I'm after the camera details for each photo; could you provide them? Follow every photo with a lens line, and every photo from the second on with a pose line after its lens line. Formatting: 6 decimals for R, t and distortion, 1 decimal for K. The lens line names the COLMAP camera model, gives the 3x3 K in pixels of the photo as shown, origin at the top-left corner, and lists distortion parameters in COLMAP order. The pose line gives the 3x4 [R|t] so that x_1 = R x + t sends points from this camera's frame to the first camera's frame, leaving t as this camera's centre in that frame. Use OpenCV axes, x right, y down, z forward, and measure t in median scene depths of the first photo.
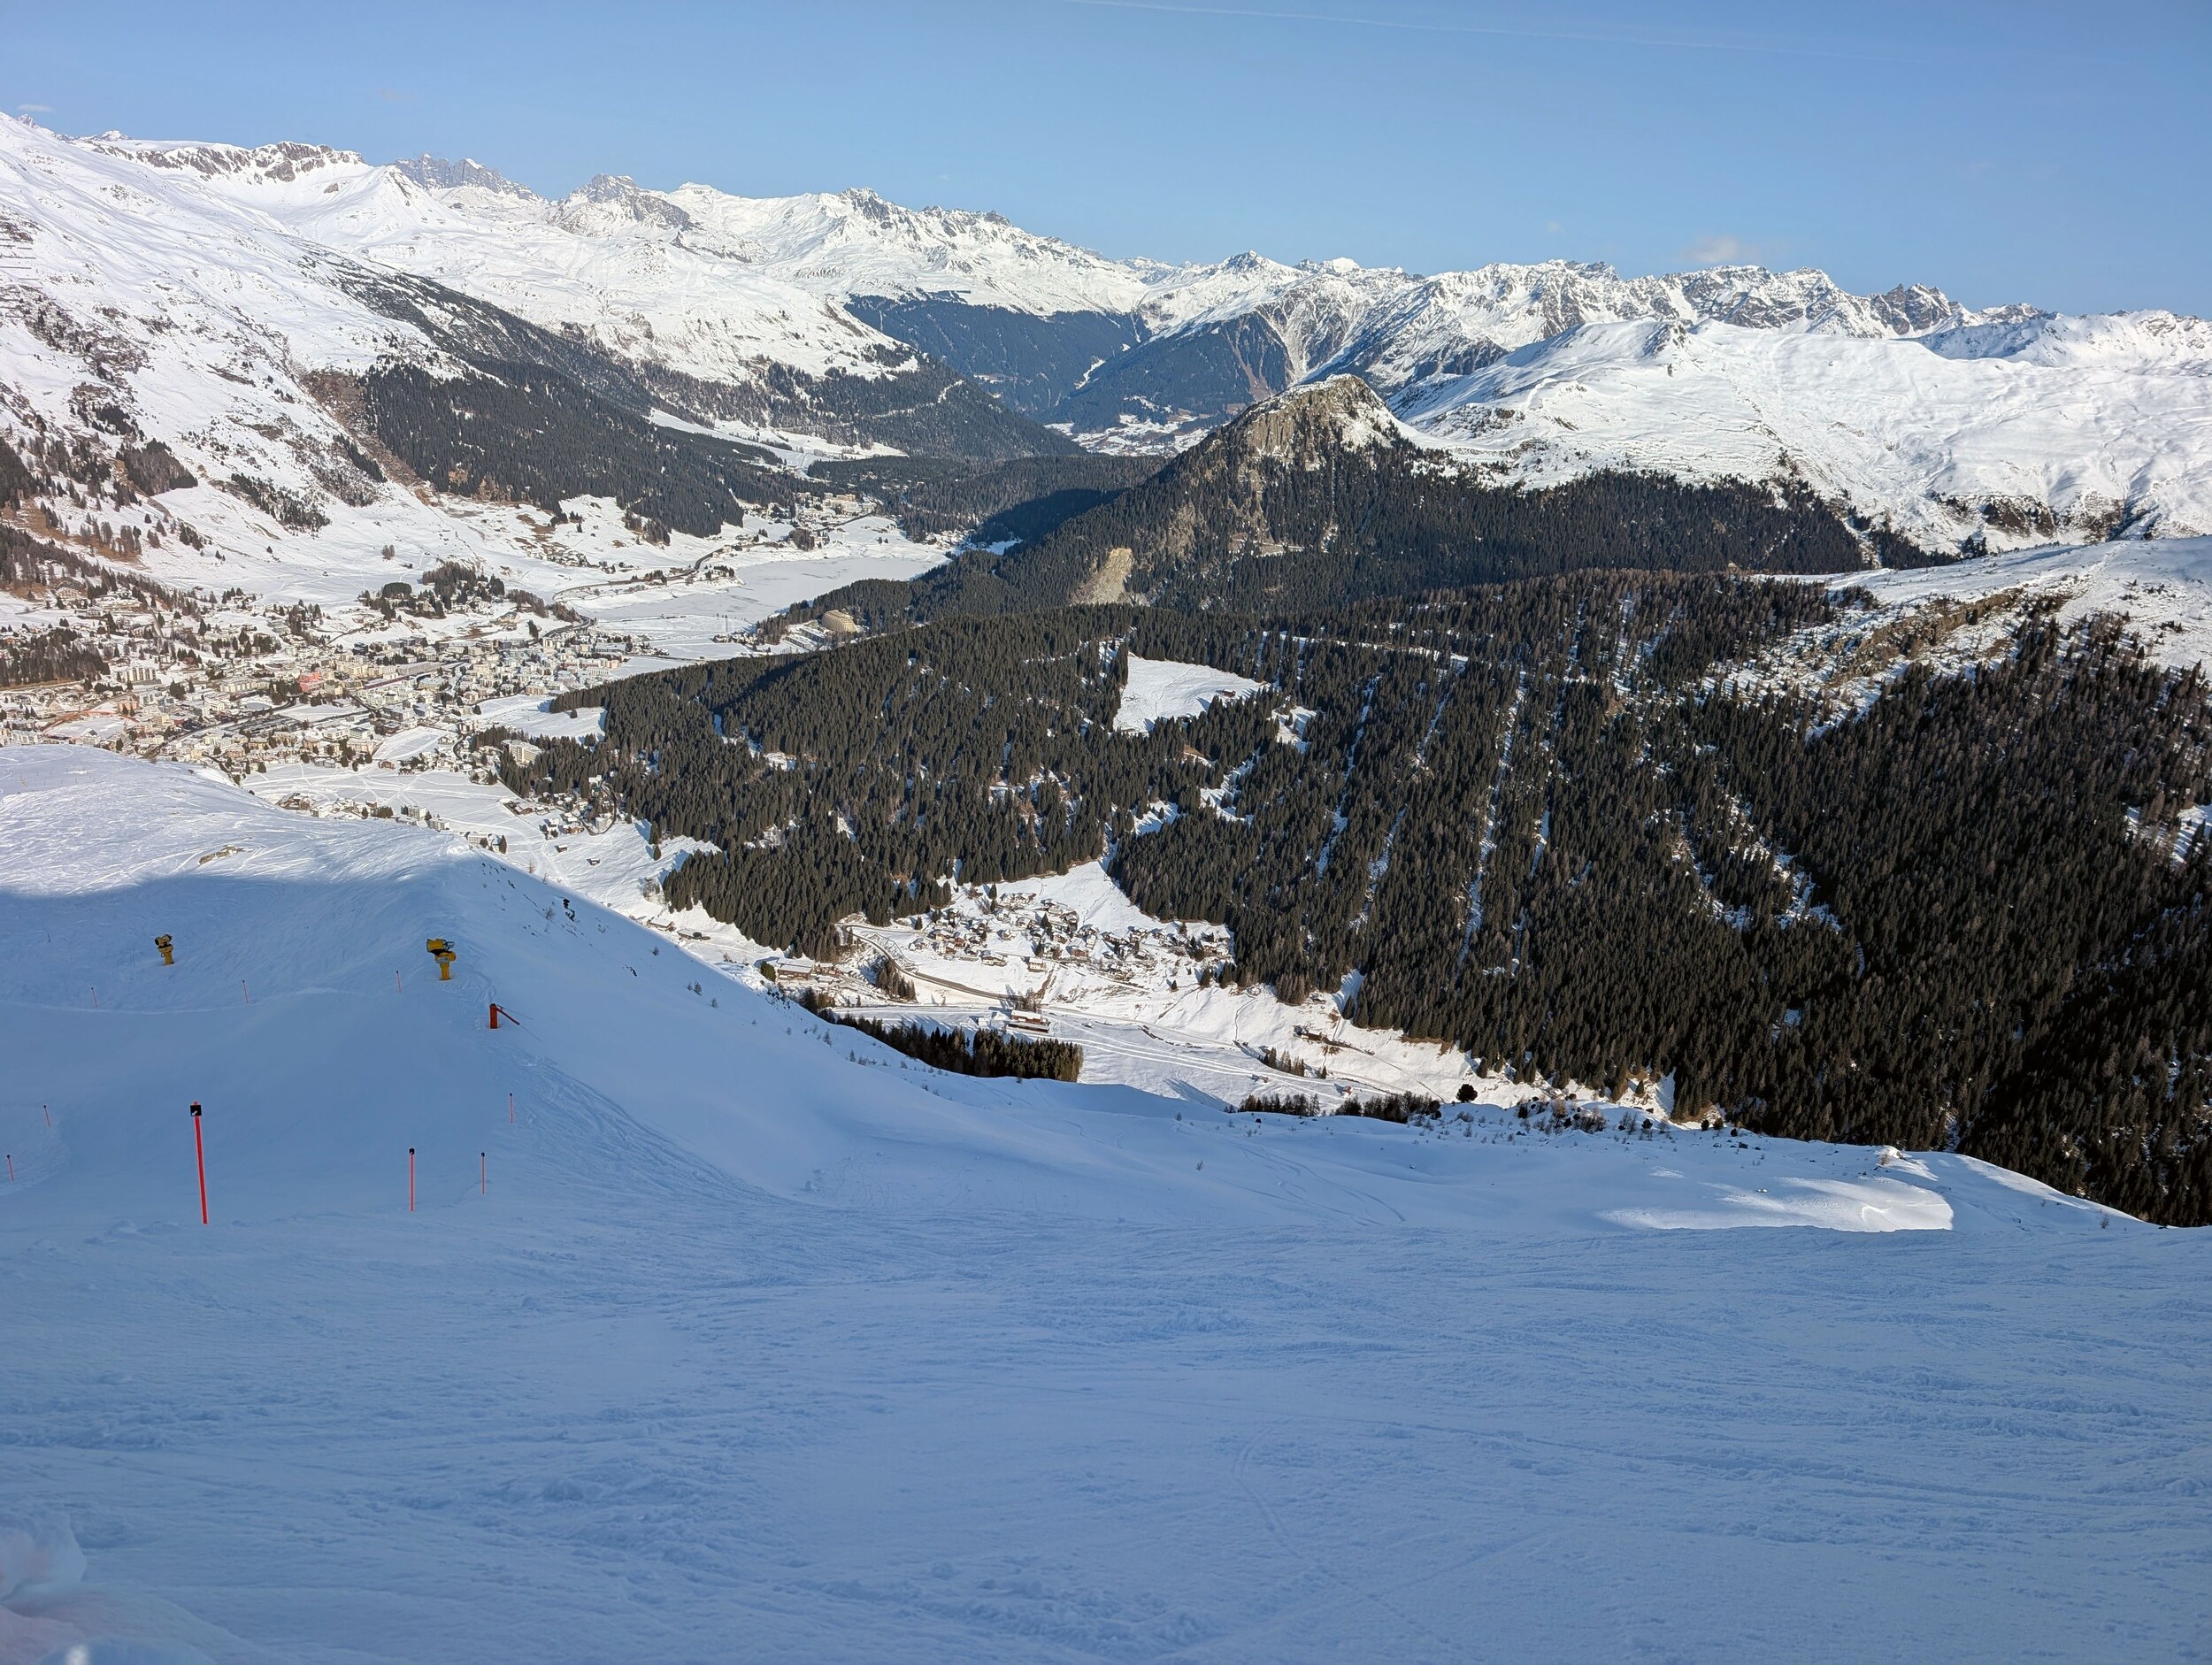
lens RADIAL K [[1579.2, 0, 1108.6], [0, 1579.2, 827.6], [0, 0, 1]] dist [0.023186, -0.020248]
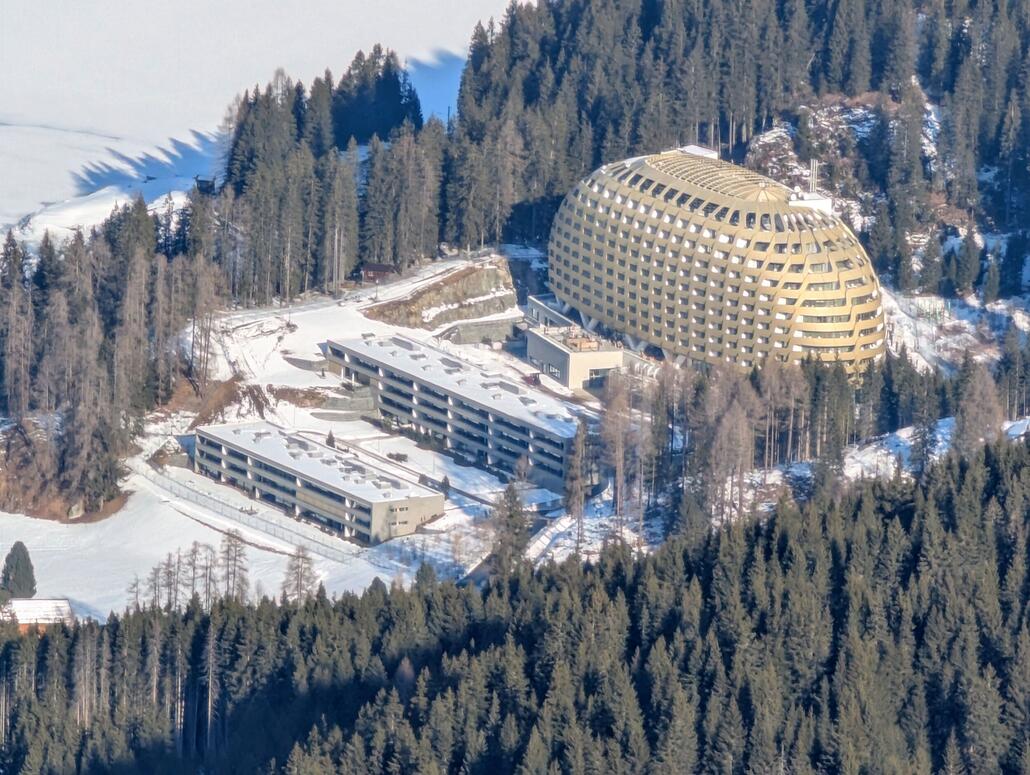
lens RADIAL K [[6662.2, 0, 515.0], [0, 6662.2, 387.5], [0, 0, 1]] dist [-0.364426, 0.000000]
pose [[0.989873, -0.019514, -0.140608, -0.129588], [0.000252, 0.990747, -0.135723, -0.069358], [0.141956, 0.134313, 0.980718, 0.615274]]
